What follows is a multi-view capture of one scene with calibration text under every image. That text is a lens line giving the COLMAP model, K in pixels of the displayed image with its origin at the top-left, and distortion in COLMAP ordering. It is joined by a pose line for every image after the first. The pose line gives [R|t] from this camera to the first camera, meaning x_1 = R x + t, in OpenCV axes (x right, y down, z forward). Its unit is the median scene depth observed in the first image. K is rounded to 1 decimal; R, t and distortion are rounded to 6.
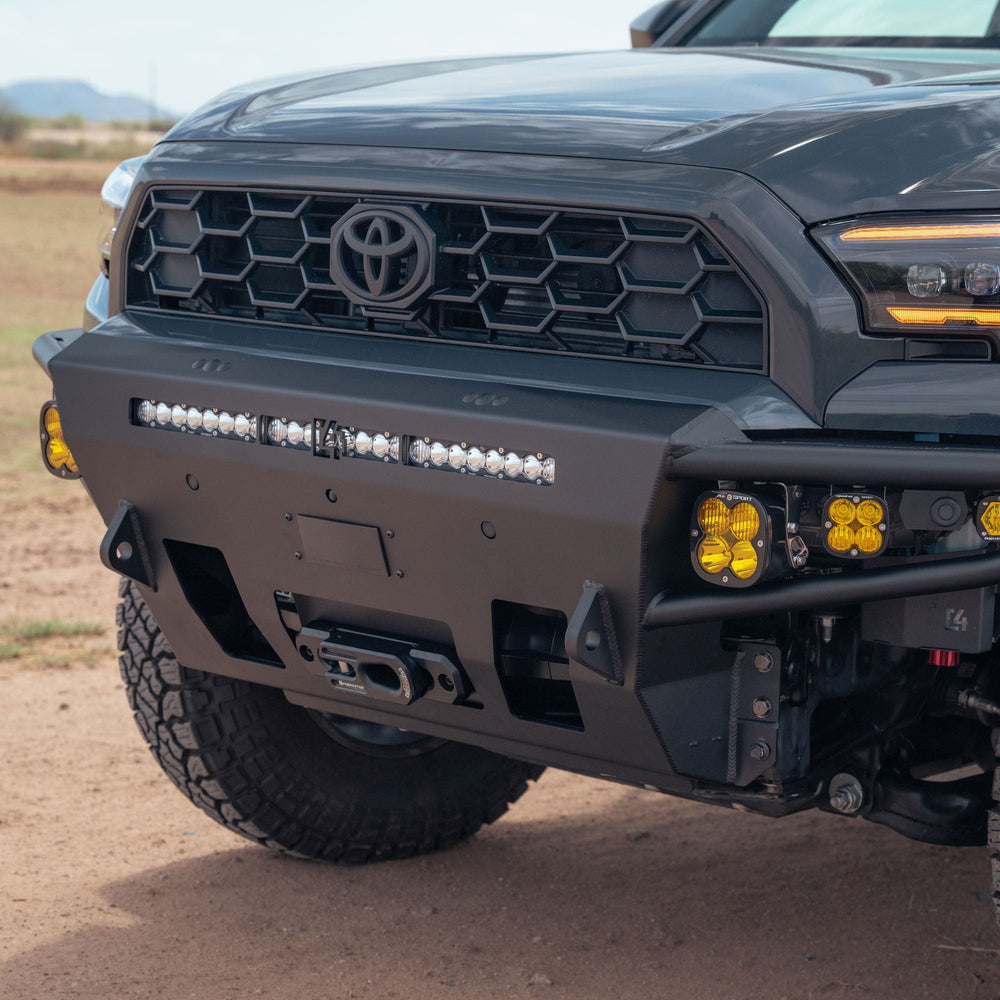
lens RADIAL K [[2971.9, 0, 554.2], [0, 2971.9, 490.0], [0, 0, 1]] dist [-0.005161, 0.000000]
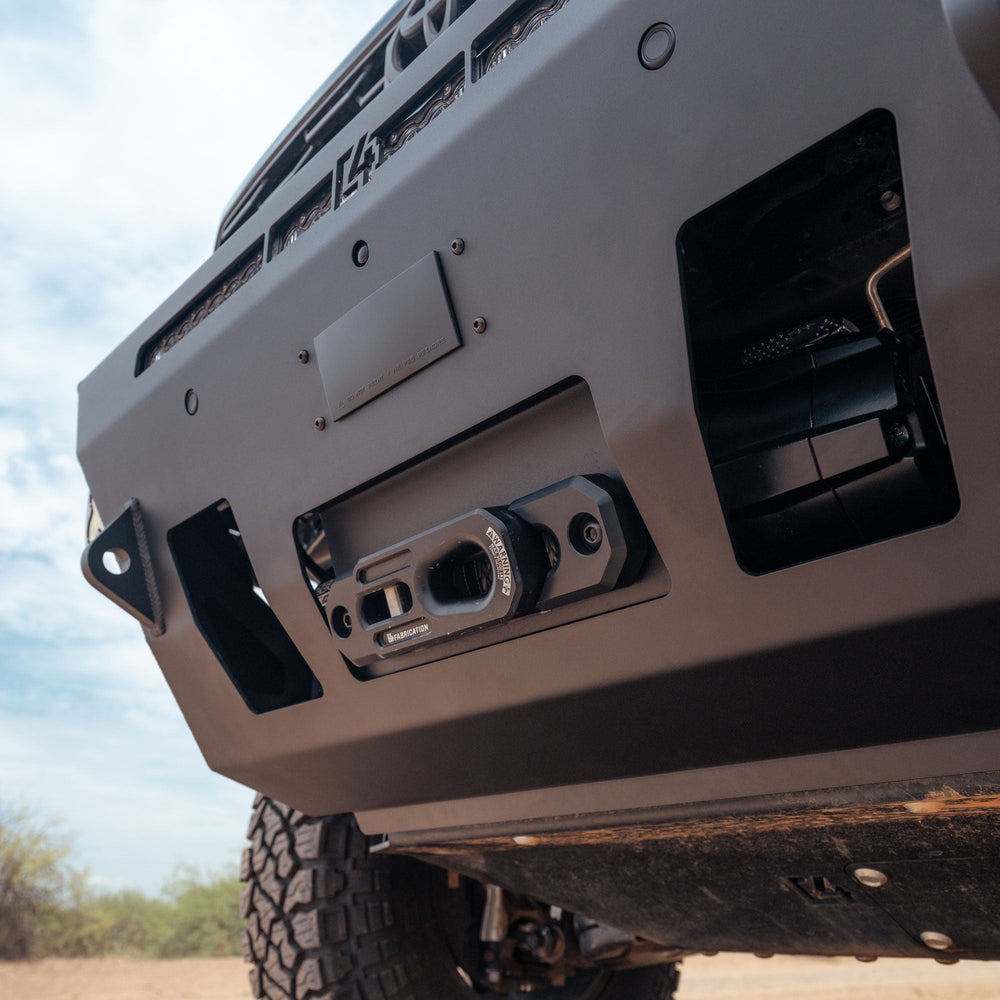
lens RADIAL K [[1003.7, 0, 470.1], [0, 1003.7, 501.0], [0, 0, 1]] dist [-0.001564, 0.000000]
pose [[0.991615, -0.076099, -0.104441, -0.037380], [0.012244, 0.859906, -0.510305, 0.141699], [0.128643, 0.504748, 0.853628, 0.858724]]
